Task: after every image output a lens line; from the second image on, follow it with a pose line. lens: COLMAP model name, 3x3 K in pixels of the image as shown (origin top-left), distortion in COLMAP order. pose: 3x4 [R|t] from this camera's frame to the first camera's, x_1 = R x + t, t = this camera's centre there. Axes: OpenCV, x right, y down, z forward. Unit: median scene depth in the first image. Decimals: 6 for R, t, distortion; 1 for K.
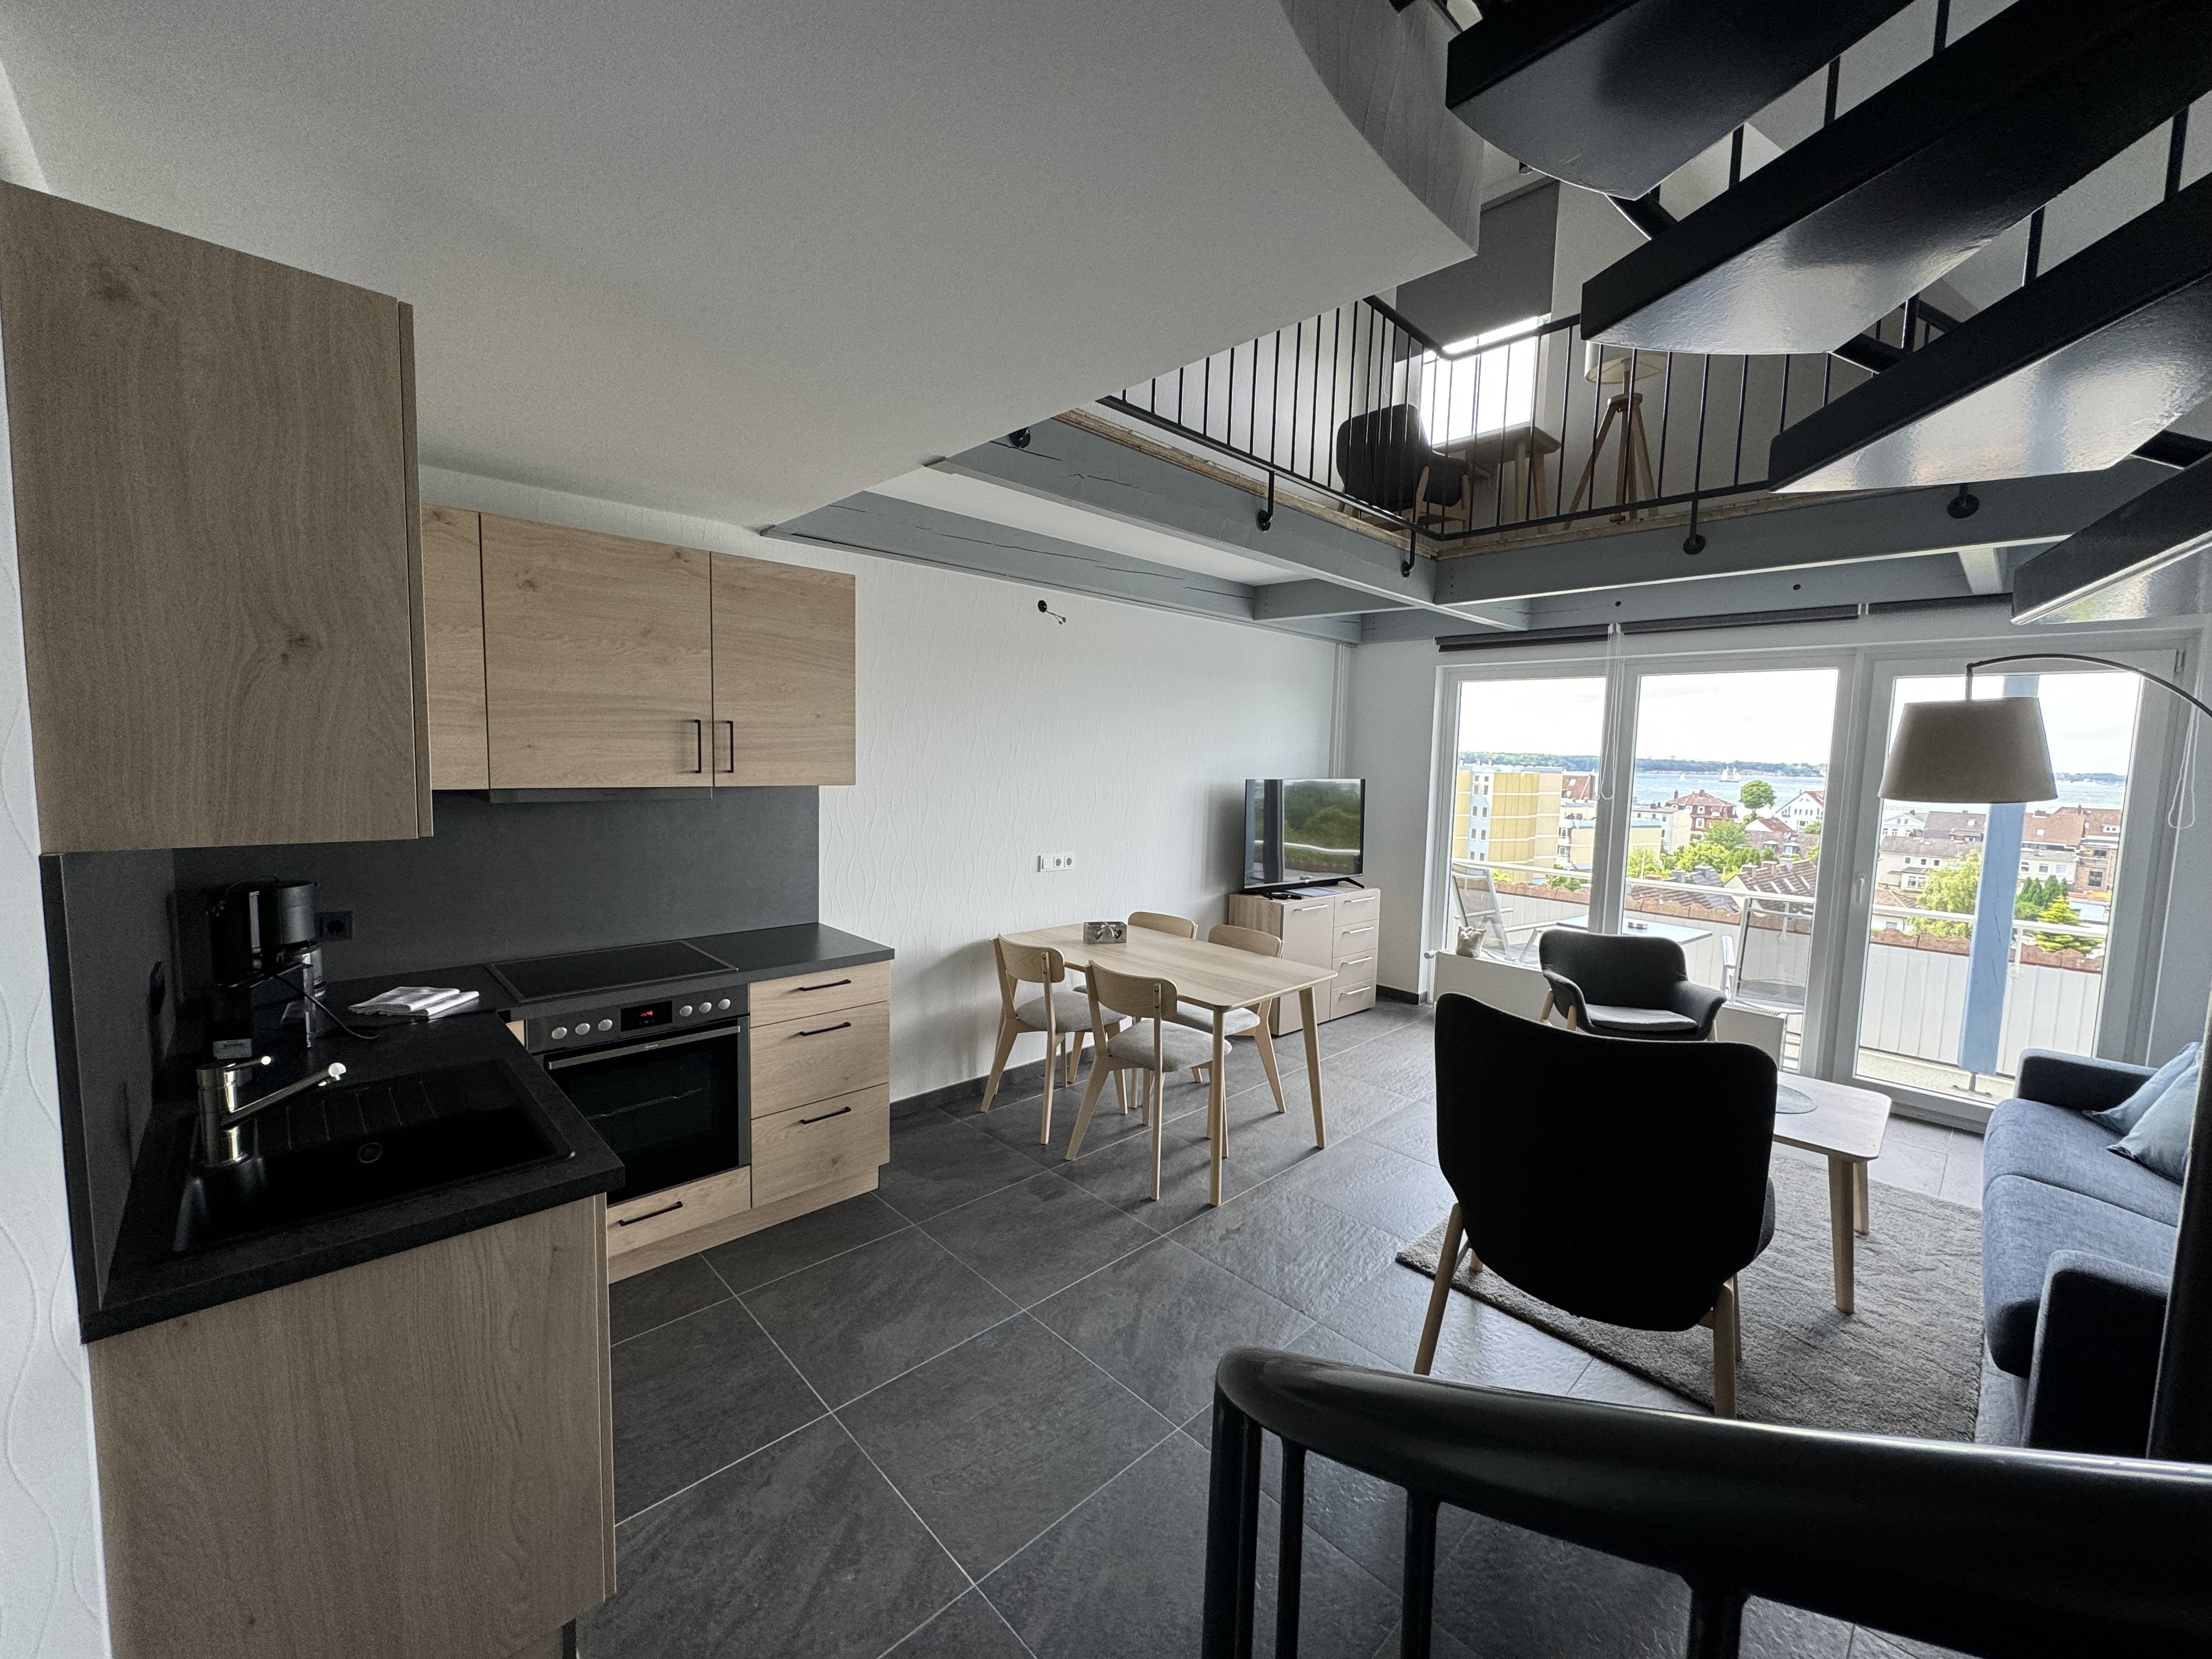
lens RADIAL K [[883.6, 0, 1104.4], [0, 883.6, 824.6], [0, 0, 1]] dist [-0.000187, 0.000026]
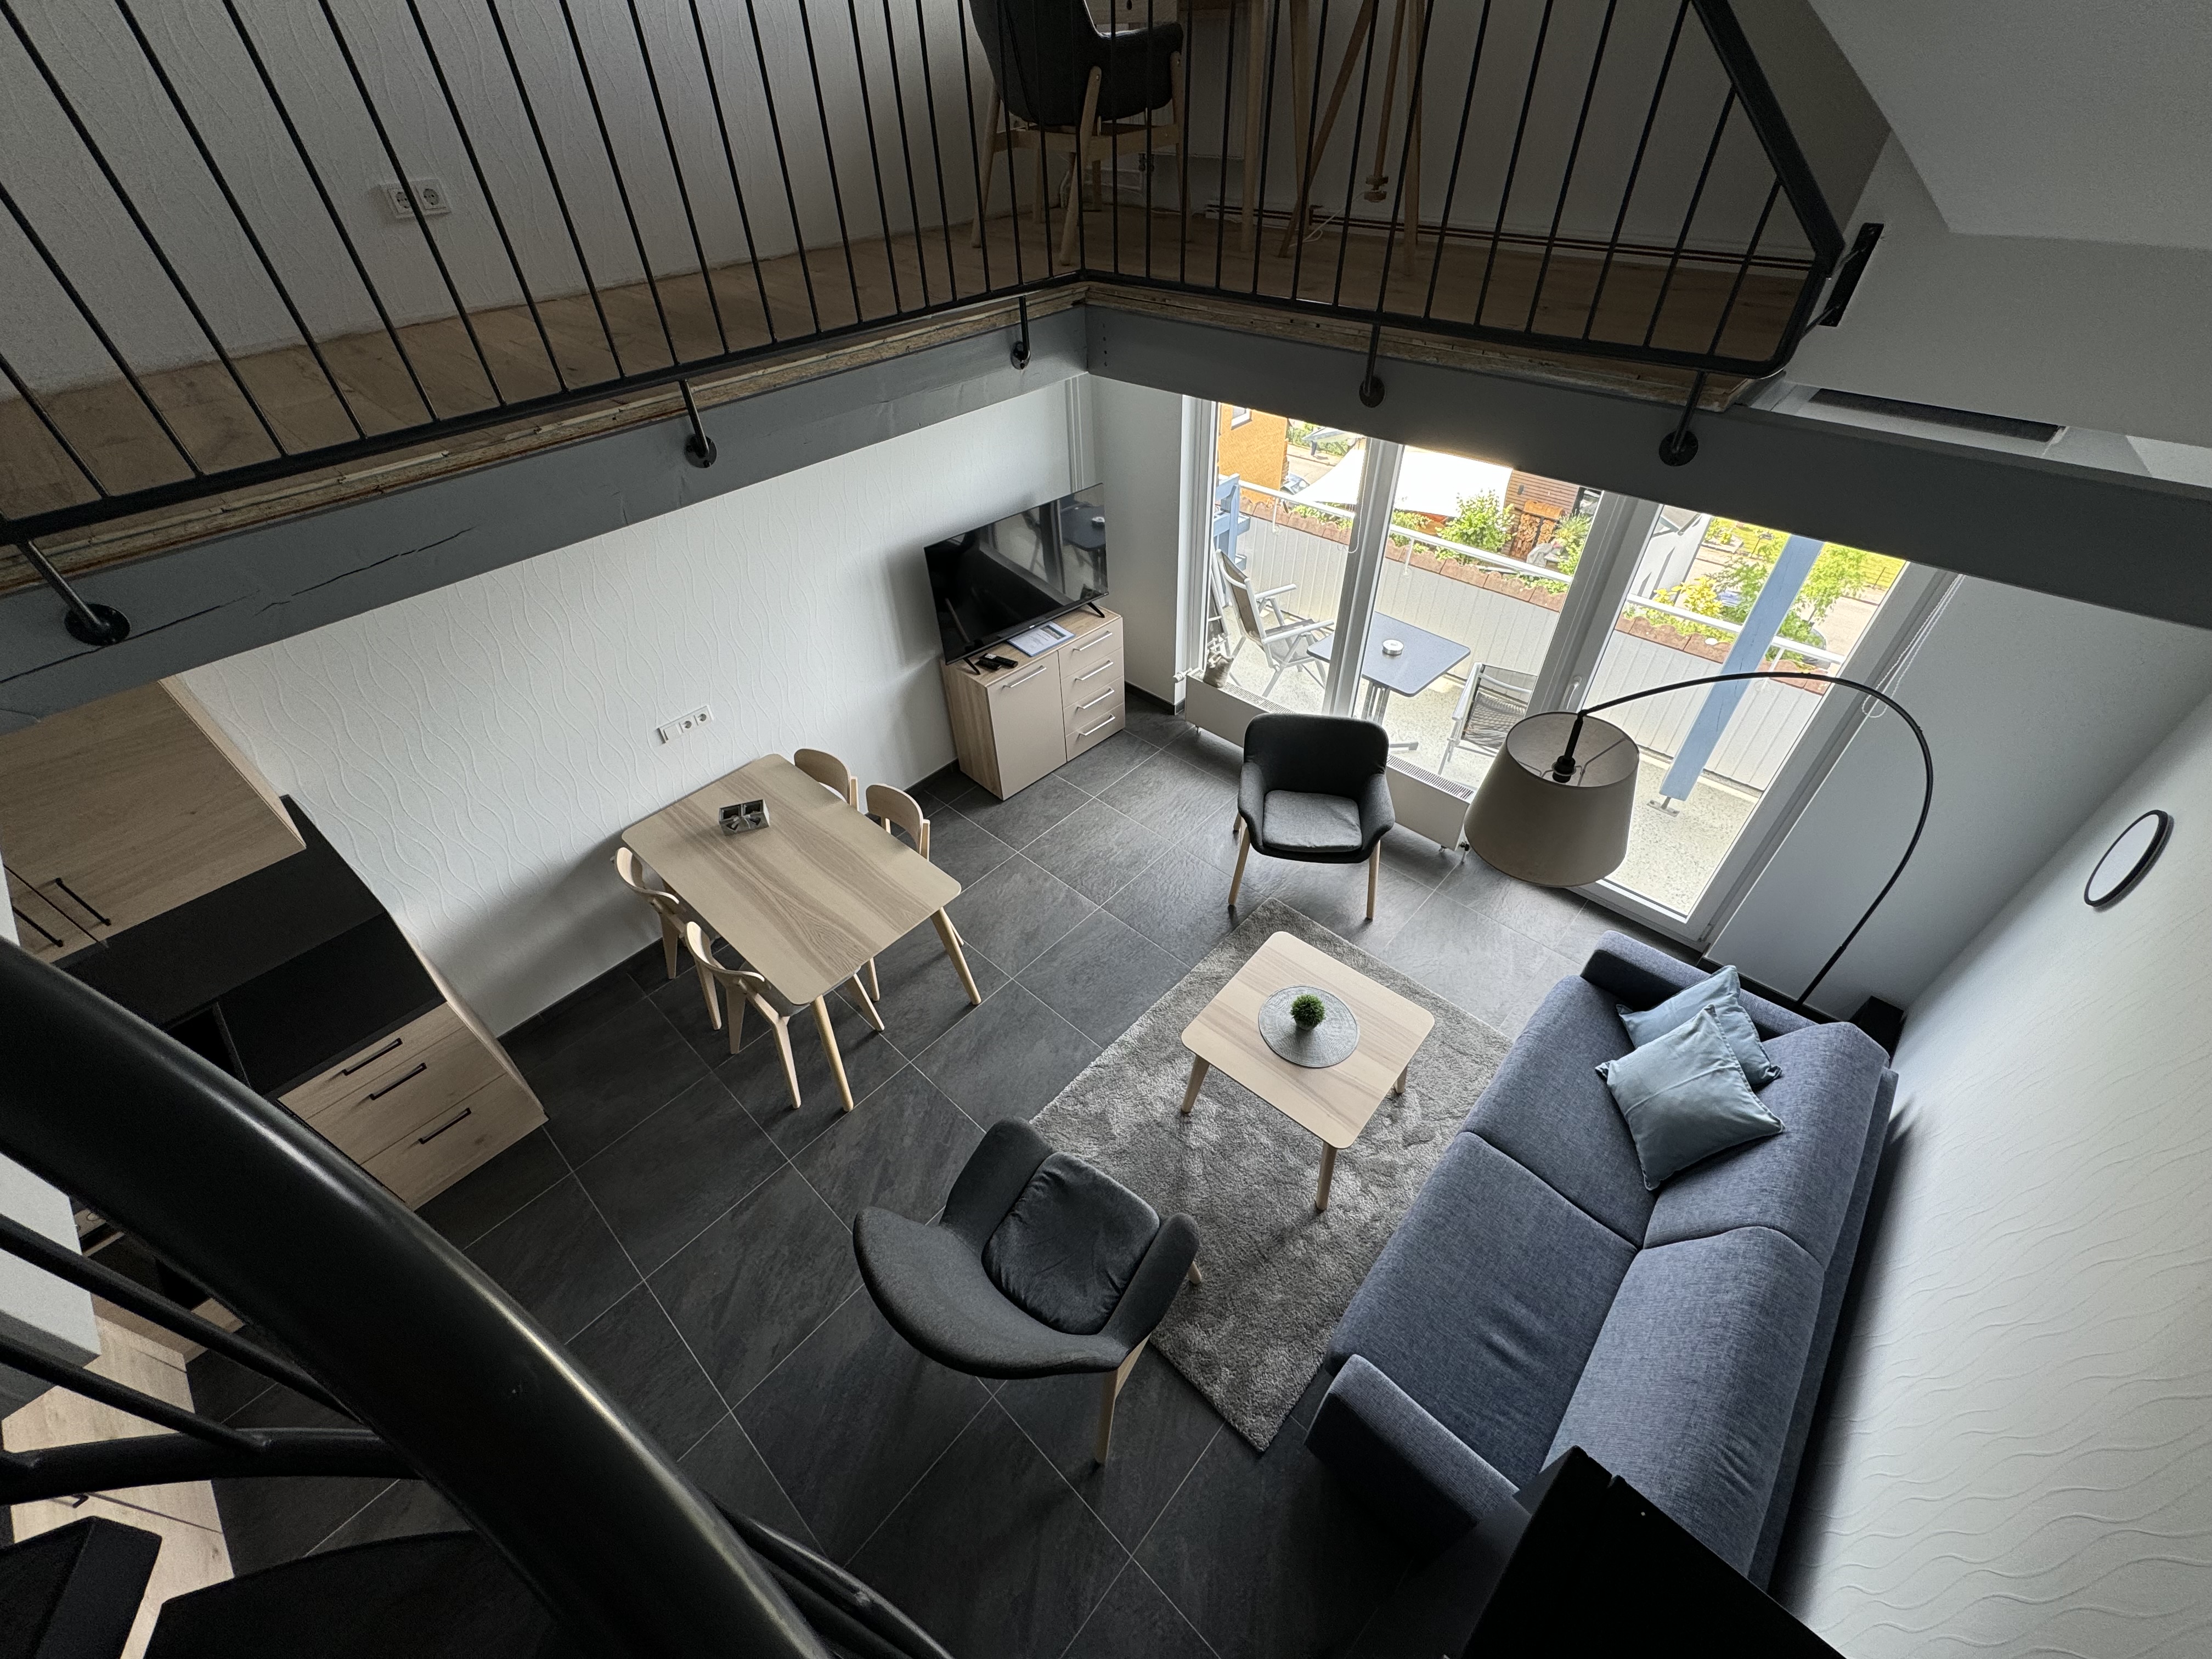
lens RADIAL K [[883.6, 0, 1104.4], [0, 883.6, 824.6], [0, 0, 1]] dist [-0.000187, 0.000026]
pose [[0.996485, -0.083338, 0.008484, 0.431955], [0.061180, 0.793211, 0.605866, -0.481951], [-0.057221, -0.603218, 0.795521, 0.269278]]
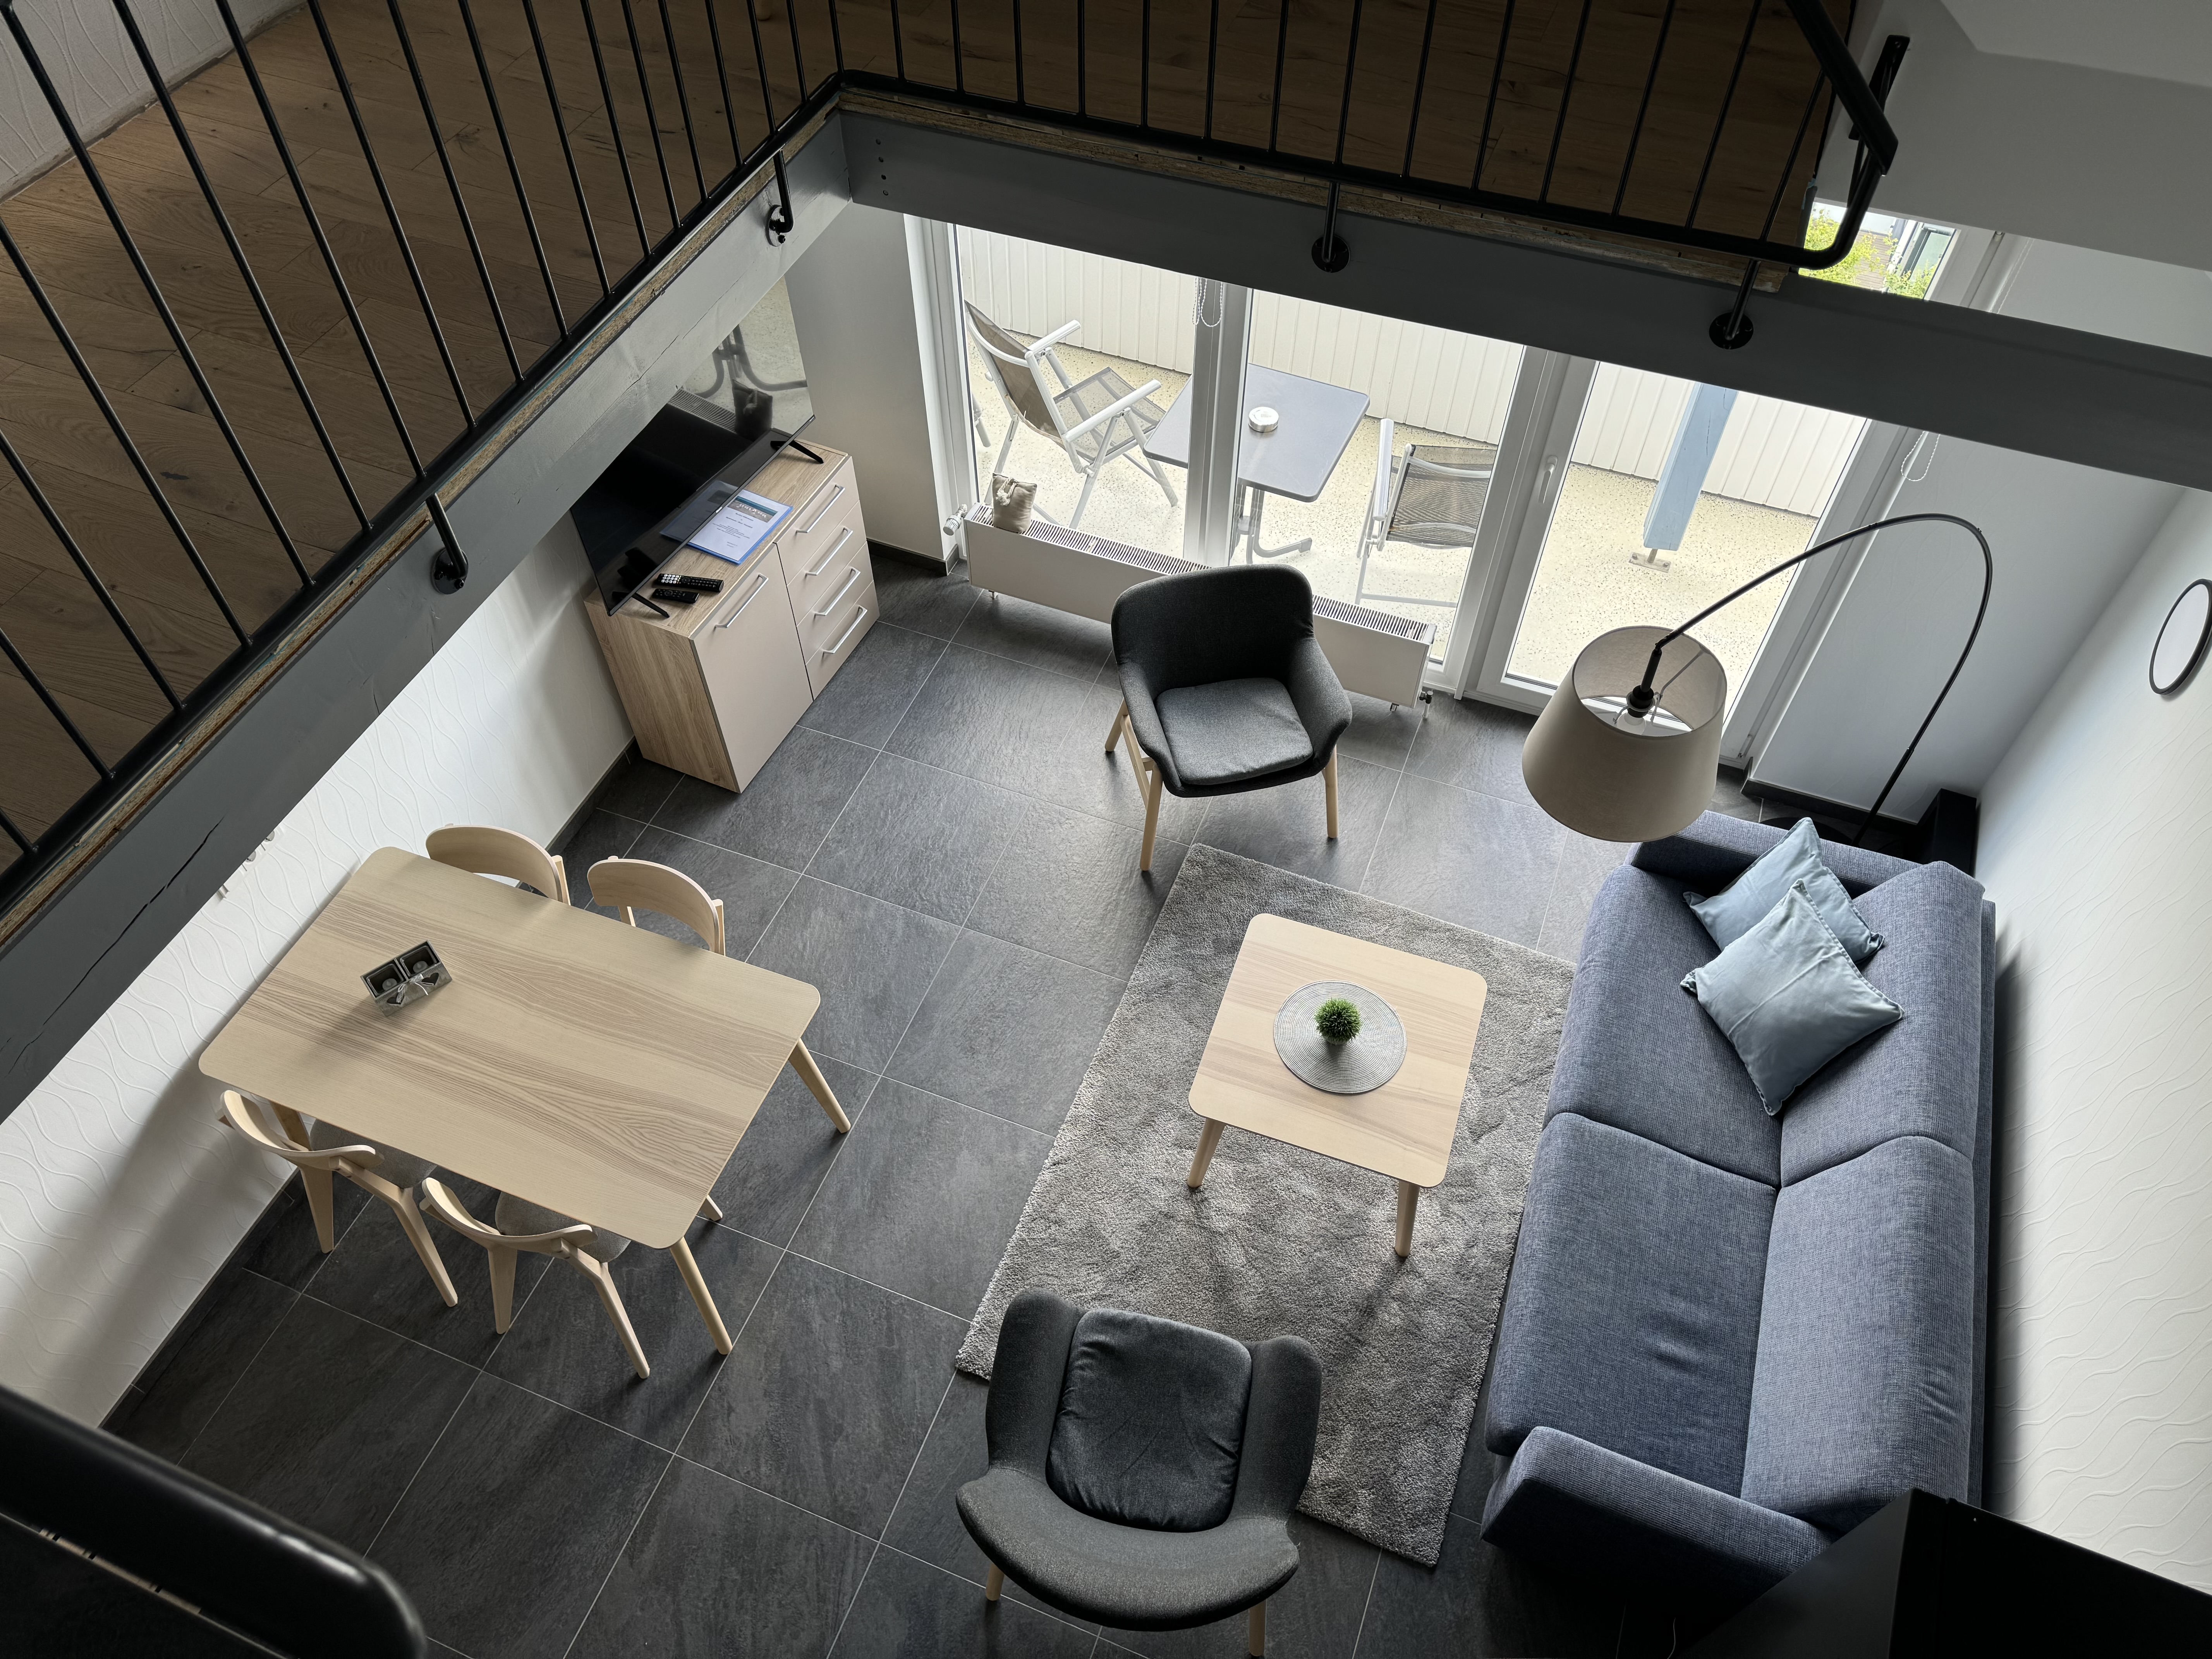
lens RADIAL K [[1550.2, 0, 1106.0], [0, 1550.2, 829.5], [0, 0, 1]] dist [0.140363, -0.248502]
pose [[0.906500, -0.348248, 0.238708, 0.230443], [0.058769, 0.663956, 0.745459, -0.777247], [-0.418096, -0.661730, 0.622342, 0.288466]]
